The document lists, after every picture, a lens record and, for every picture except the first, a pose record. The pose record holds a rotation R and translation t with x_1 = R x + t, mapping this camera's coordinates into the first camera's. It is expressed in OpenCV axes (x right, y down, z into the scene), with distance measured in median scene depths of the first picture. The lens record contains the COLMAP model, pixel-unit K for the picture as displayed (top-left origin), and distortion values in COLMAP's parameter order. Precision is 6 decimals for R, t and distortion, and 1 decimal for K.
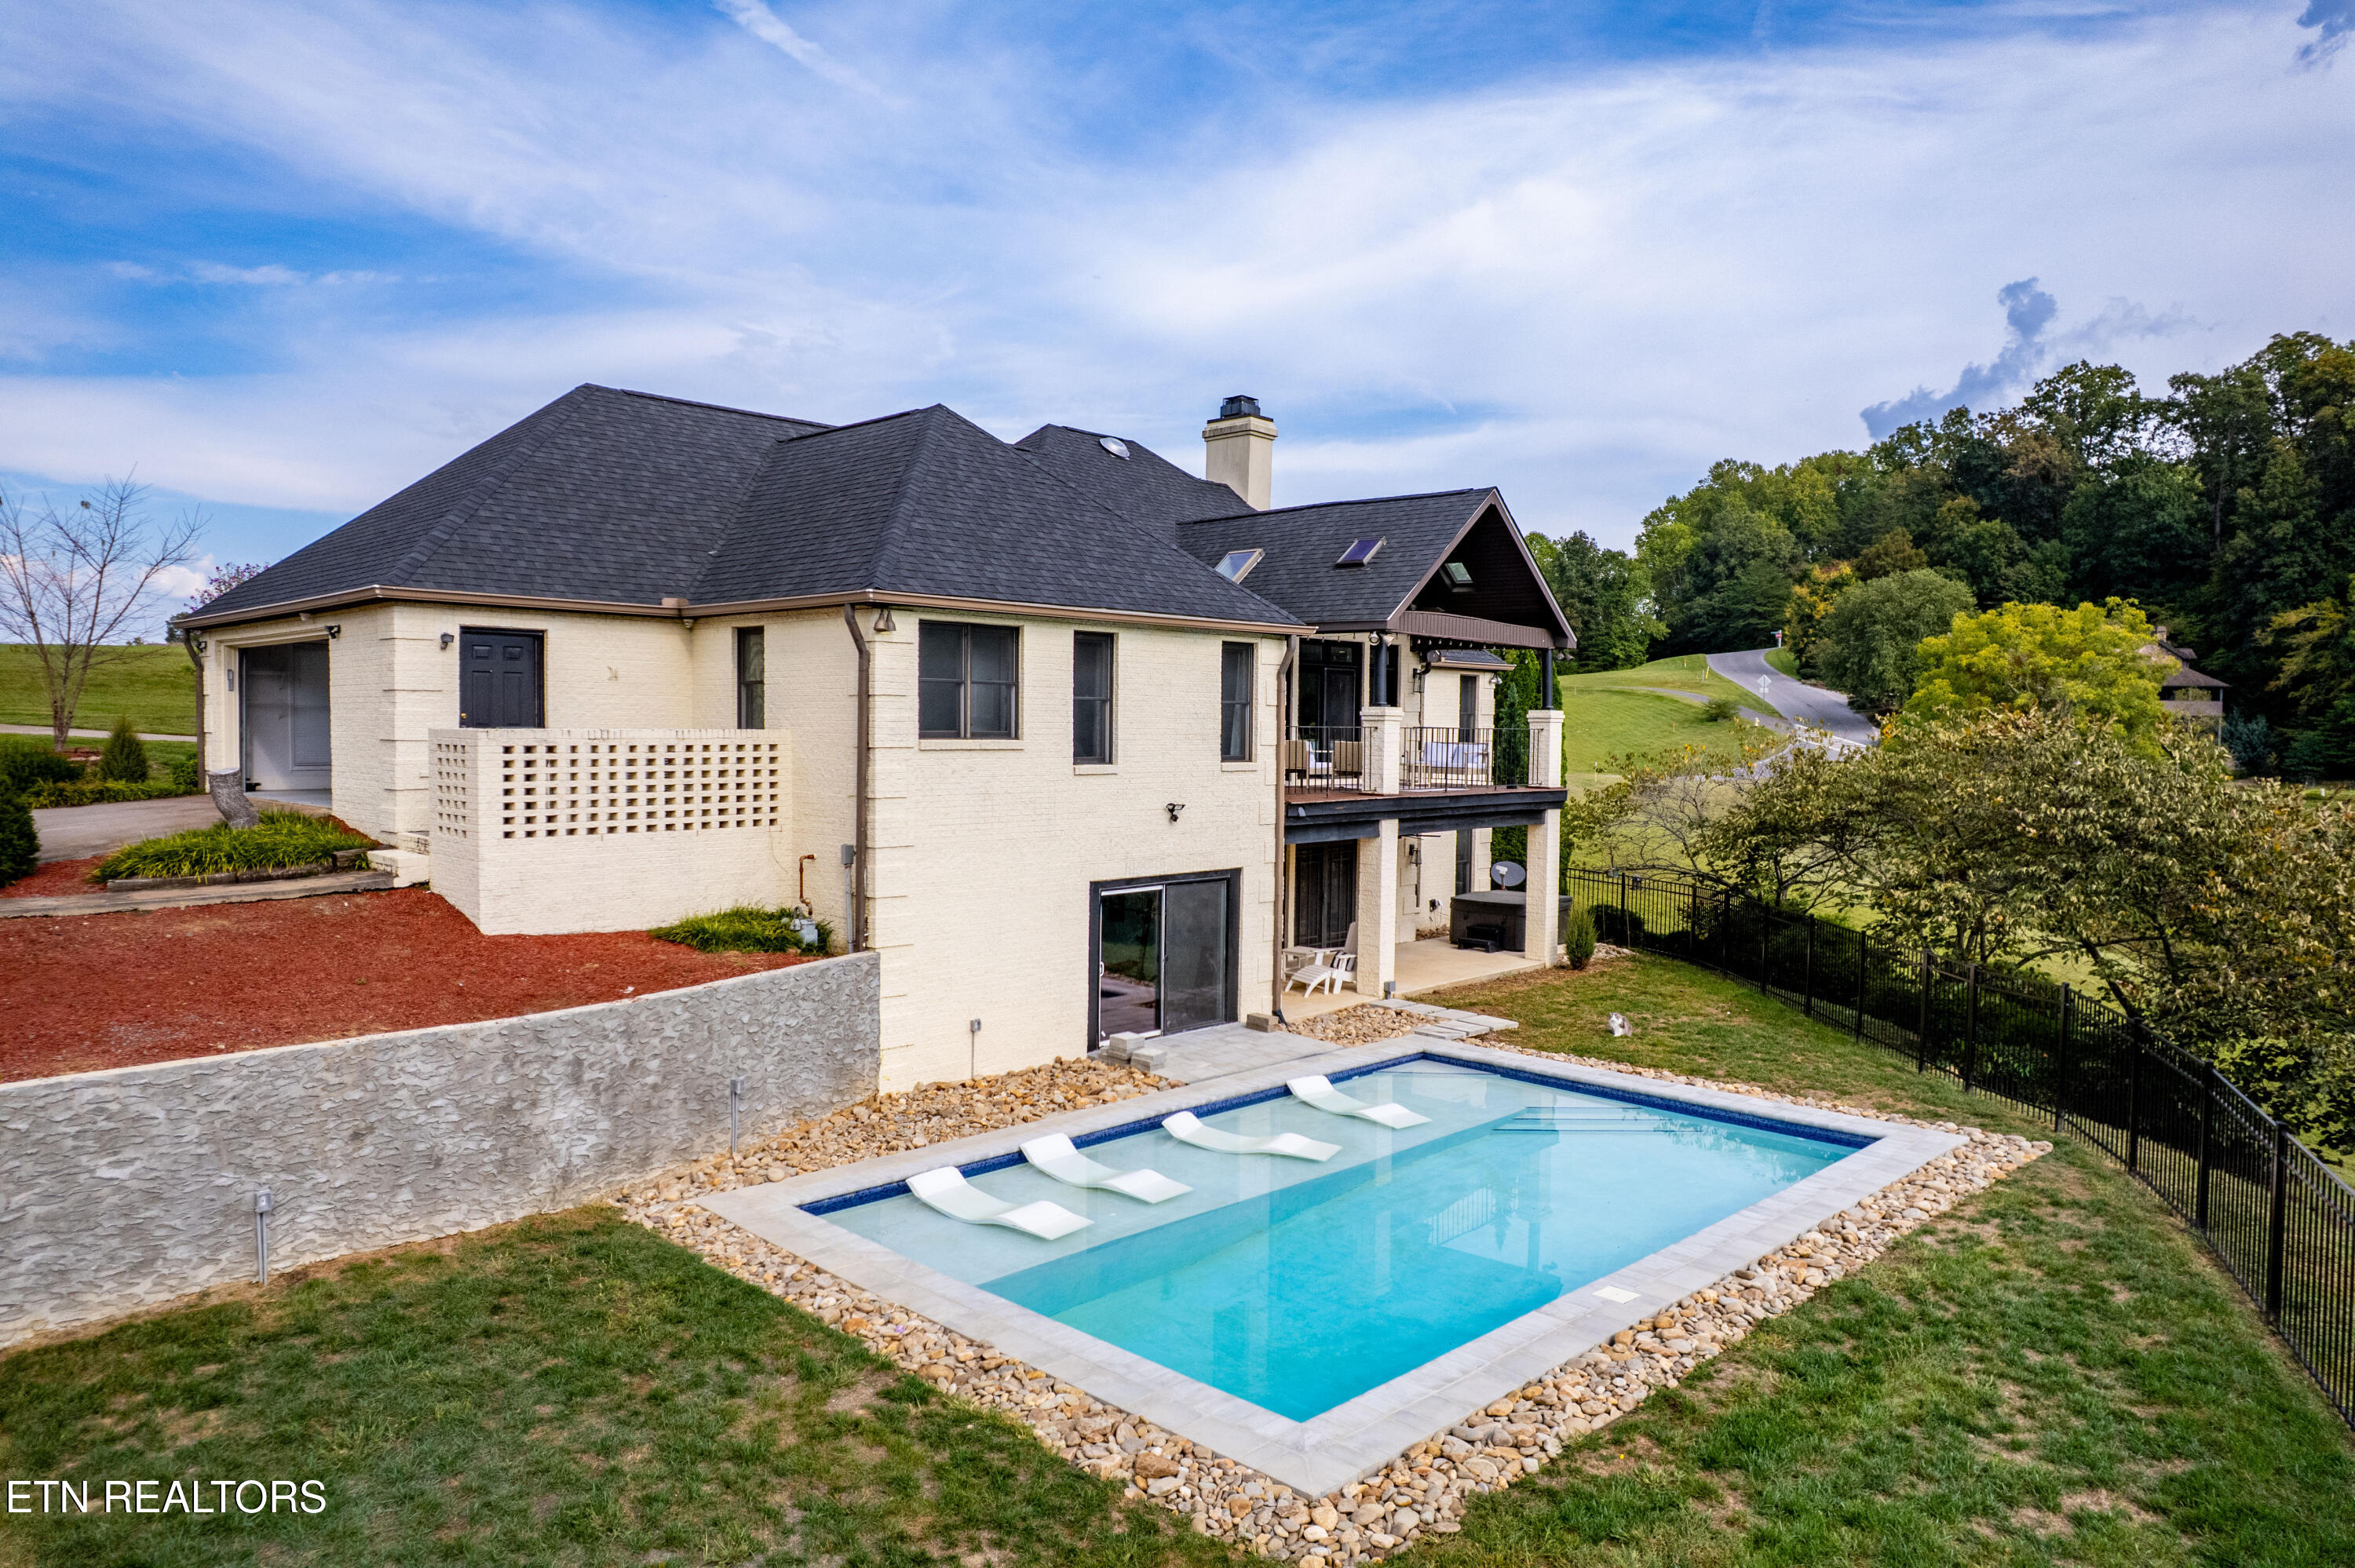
lens RADIAL K [[1472.2, 0, 1177.5], [0, 1472.2, 784.0], [0, 0, 1]] dist [-0.091529, 0.073649]
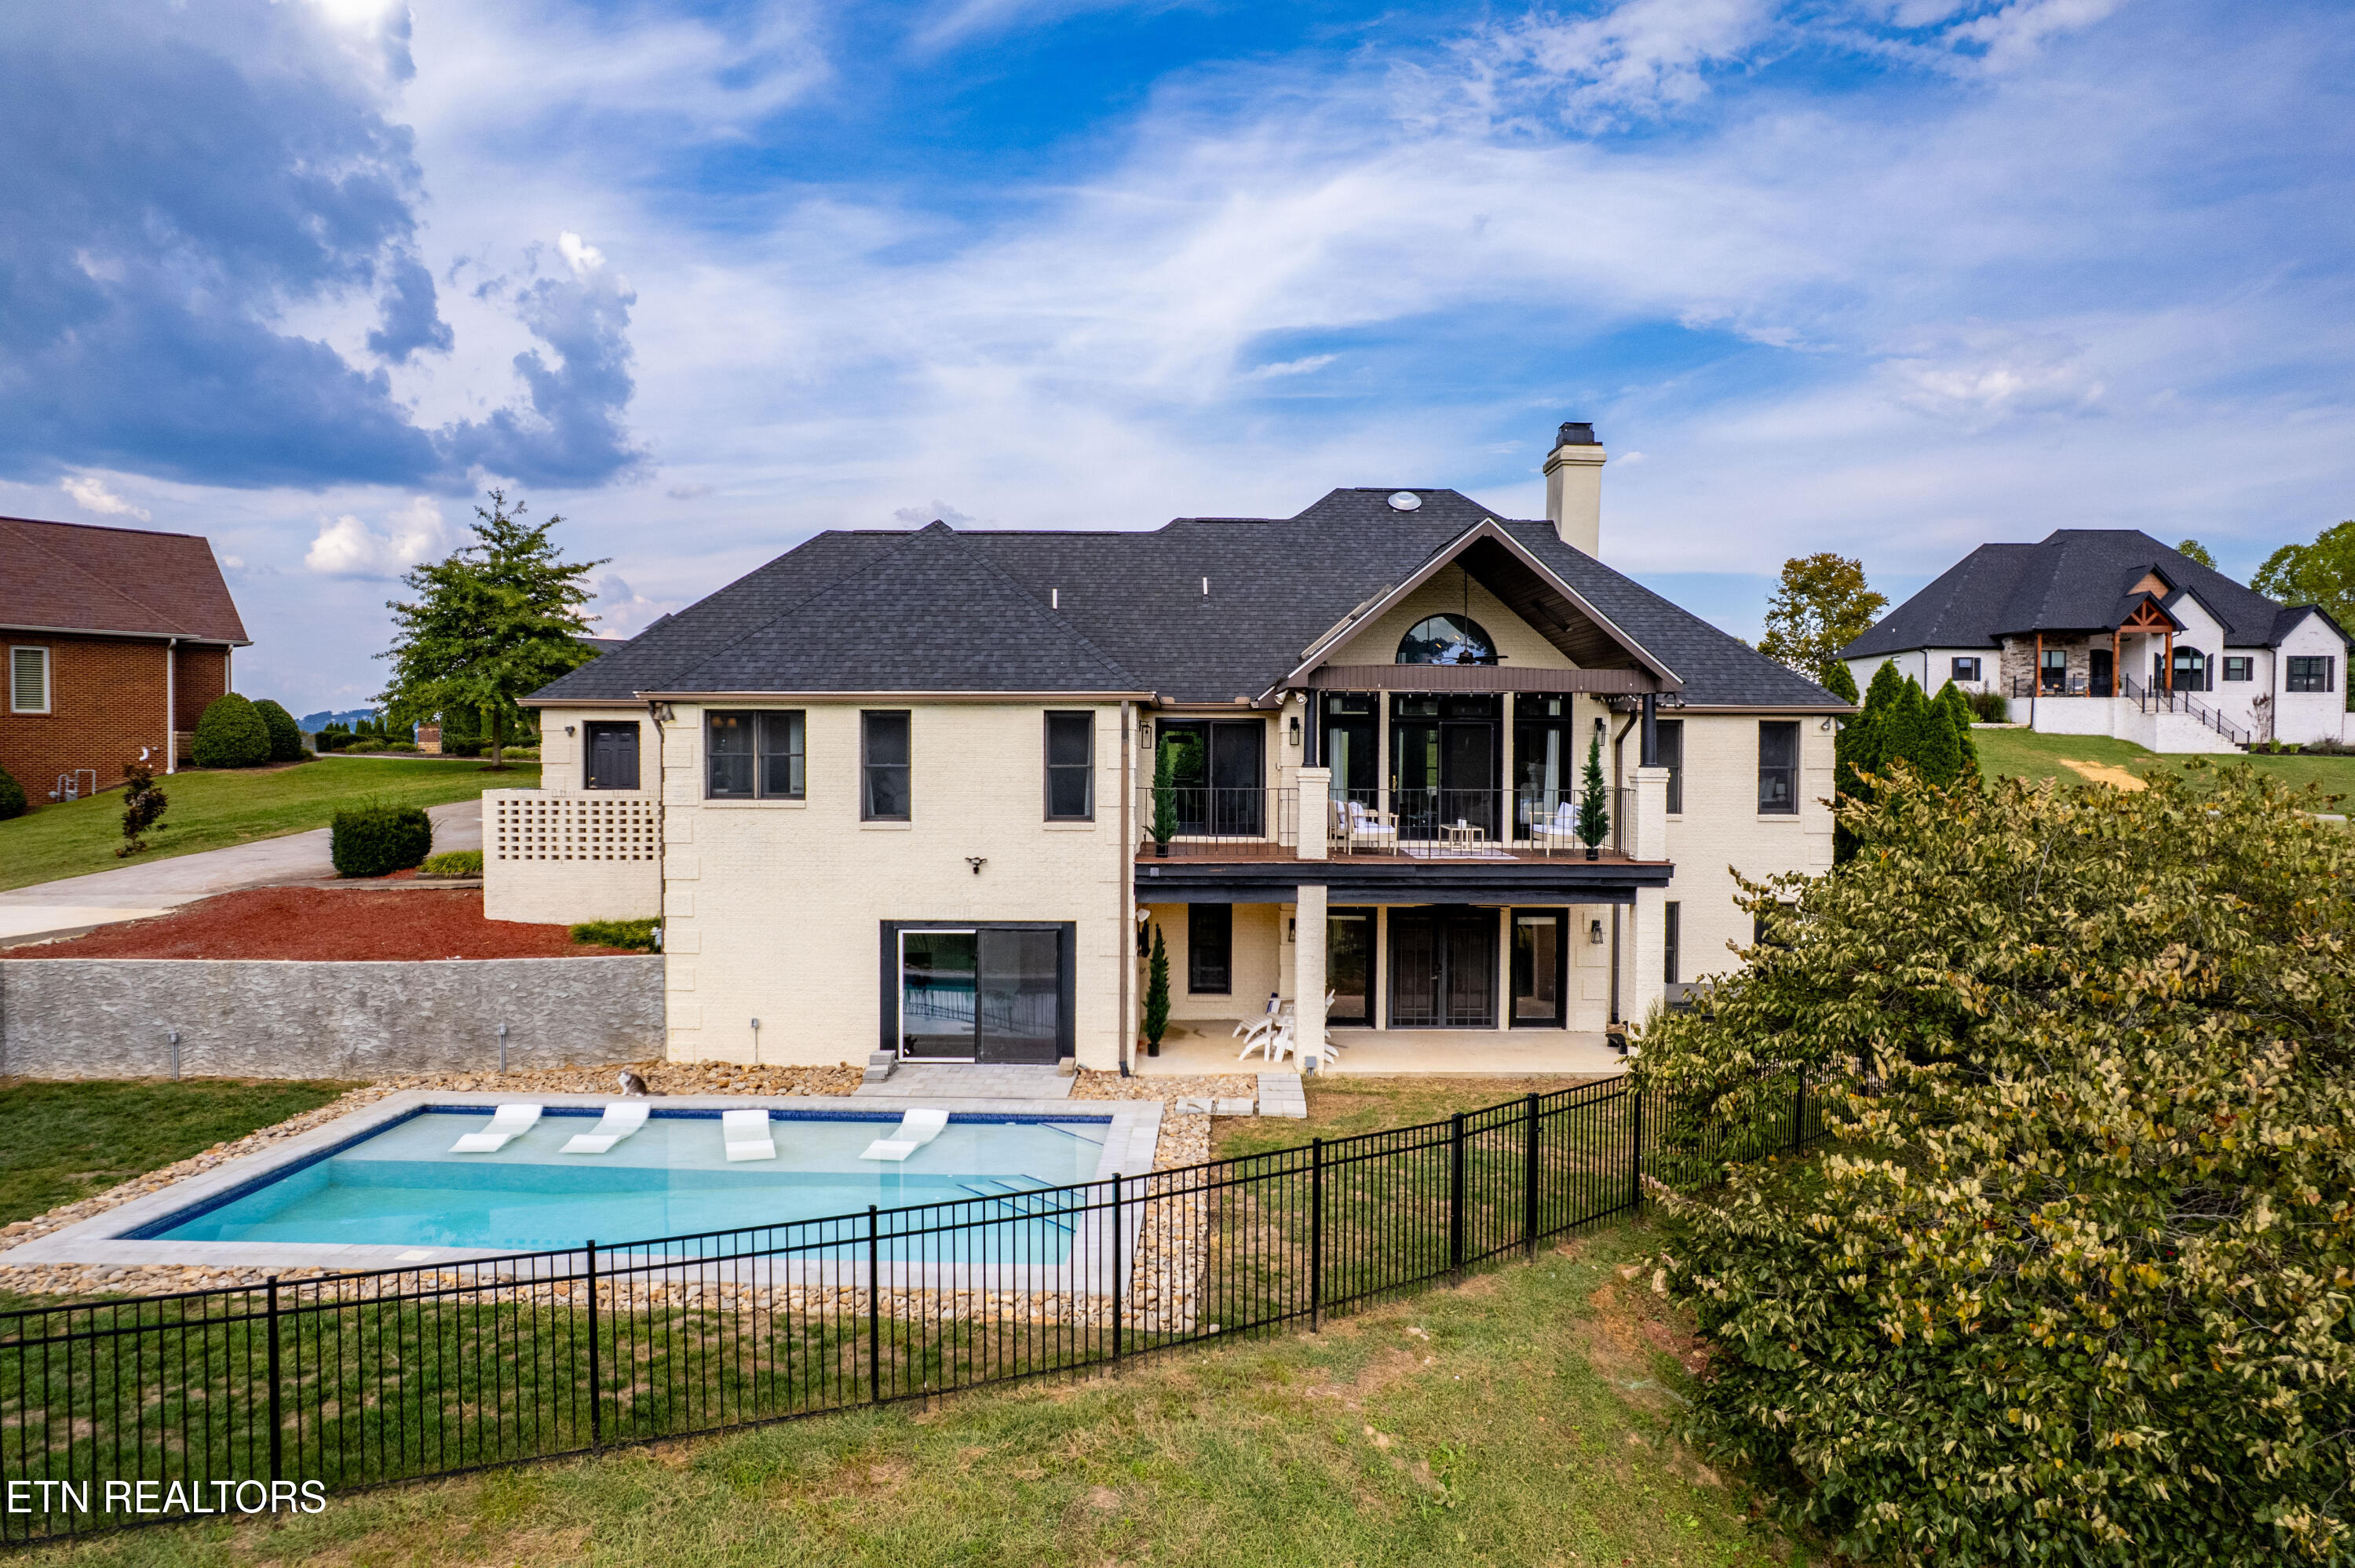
lens RADIAL K [[1472.2, 0, 1177.5], [0, 1472.2, 784.0], [0, 0, 1]] dist [-0.091529, 0.073649]
pose [[0.702145, 0.005963, -0.712009, 1.003151], [-0.025183, 0.999547, -0.016463, -0.031653], [0.711588, 0.029490, 0.701978, 0.353554]]
